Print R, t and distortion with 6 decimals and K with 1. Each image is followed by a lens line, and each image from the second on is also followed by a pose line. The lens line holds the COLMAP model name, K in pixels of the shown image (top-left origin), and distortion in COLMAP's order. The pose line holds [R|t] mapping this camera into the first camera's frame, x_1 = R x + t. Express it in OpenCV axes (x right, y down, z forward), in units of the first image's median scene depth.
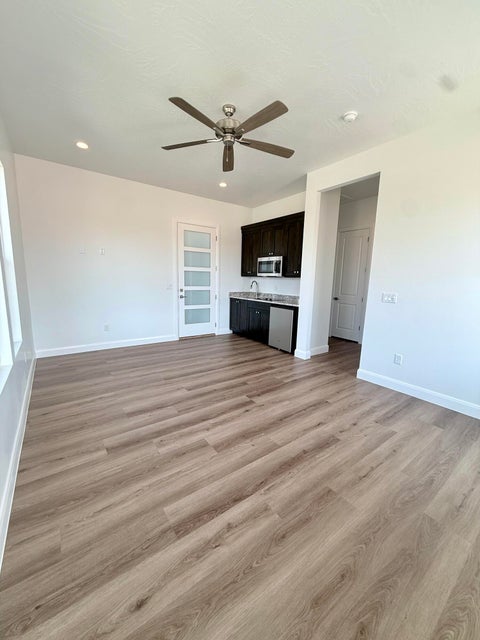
lens RADIAL K [[255.3, 0, 240.0], [0, 255.3, 320.0], [0, 0, 1]] dist [-0.000267, -0.000281]
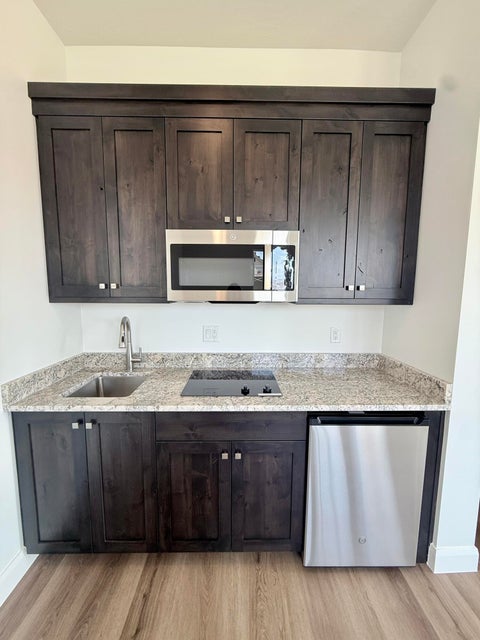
lens RADIAL K [[255.3, 0, 240.0], [0, 255.3, 320.0], [0, 0, 1]] dist [-0.000267, -0.000281]
pose [[0.574601, -0.114920, 0.810325, -0.102781], [0.138460, 0.989471, 0.042145, -0.159840], [-0.806637, 0.087981, 0.584463, 0.820975]]
